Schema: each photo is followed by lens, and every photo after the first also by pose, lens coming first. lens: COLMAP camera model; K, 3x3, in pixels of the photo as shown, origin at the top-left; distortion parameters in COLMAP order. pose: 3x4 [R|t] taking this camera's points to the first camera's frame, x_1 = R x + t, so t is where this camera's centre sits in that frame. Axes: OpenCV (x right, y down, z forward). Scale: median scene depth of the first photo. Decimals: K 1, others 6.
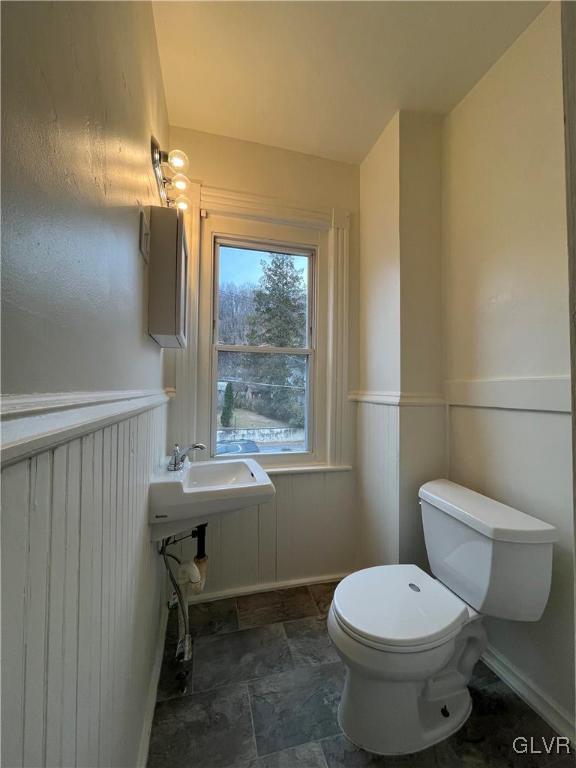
lens RADIAL K [[309.3, 0, 287.2], [0, 309.3, 384.5], [0, 0, 1]] dist [0.000169, -0.000065]
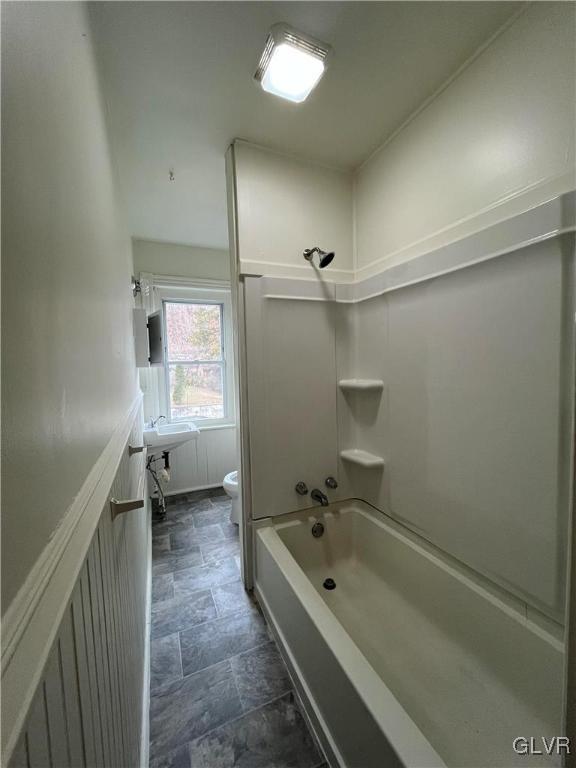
lens RADIAL K [[309.3, 0, 289.6], [0, 309.3, 384.0], [0, 0, 1]] dist [0.000169, -0.000065]
pose [[0.987480, -0.043490, 0.151632, 0.221584], [0.030570, 0.995781, 0.086521, -0.150660], [-0.154755, -0.080803, 0.984643, -1.017300]]
